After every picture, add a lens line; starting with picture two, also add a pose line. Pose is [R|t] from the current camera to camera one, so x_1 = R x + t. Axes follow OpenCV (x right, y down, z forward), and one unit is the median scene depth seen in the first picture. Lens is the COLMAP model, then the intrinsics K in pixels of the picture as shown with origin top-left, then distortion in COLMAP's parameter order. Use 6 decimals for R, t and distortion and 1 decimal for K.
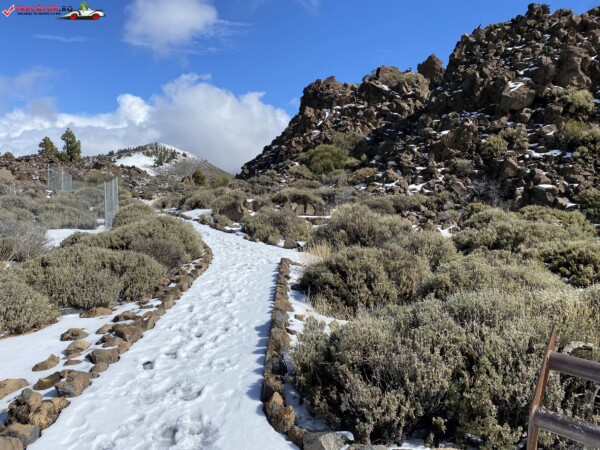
lens RADIAL K [[461.0, 0, 300.0], [0, 461.0, 225.0], [0, 0, 1]] dist [0.005023, -0.002862]
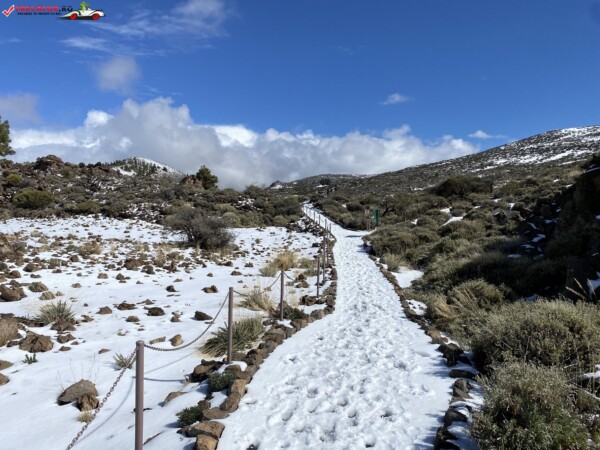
lens RADIAL K [[453.8, 0, 293.6], [0, 453.8, 227.7], [0, 0, 1]] dist [0.113975, -0.244636]
pose [[0.999406, -0.018197, 0.029259, -0.039787], [0.018889, 0.999545, -0.023537, -0.007130], [-0.028818, 0.024076, 0.999295, 0.126788]]
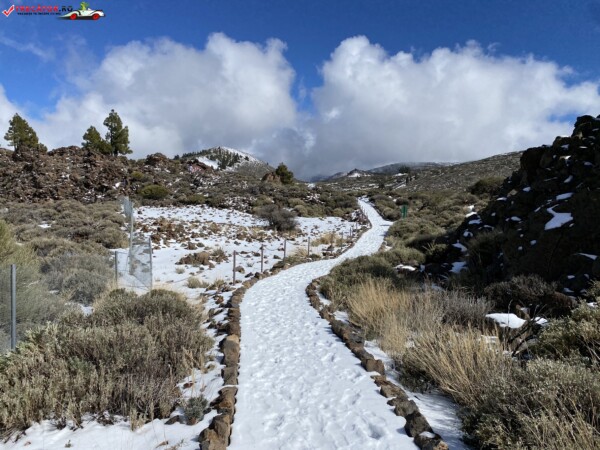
lens RADIAL K [[453.8, 0, 293.6], [0, 453.8, 227.7], [0, 0, 1]] dist [0.113975, -0.244636]
pose [[0.990293, 0.005213, -0.138895, -0.034397], [-0.005122, 0.999986, 0.001014, -0.006762], [0.138898, -0.000293, 0.990307, 0.097285]]
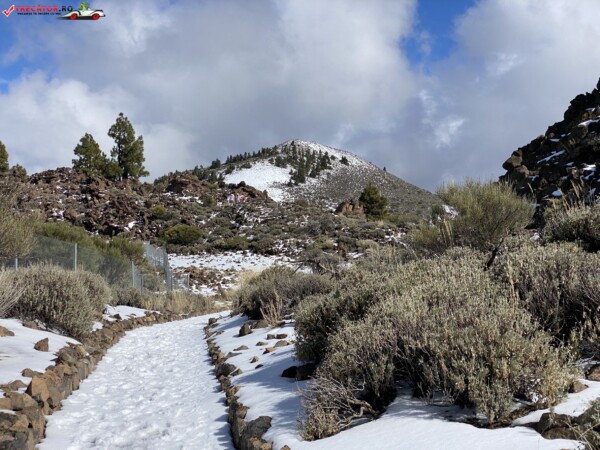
lens RADIAL K [[892.3, 0, 304.5], [0, 892.3, 223.9], [0, 0, 1]] dist [0.124327, 0.013805]
pose [[0.957887, -0.026521, -0.285920, -0.009247], [0.004724, 0.997046, -0.076657, -0.003826], [0.287108, 0.072078, 0.955183, 0.039009]]
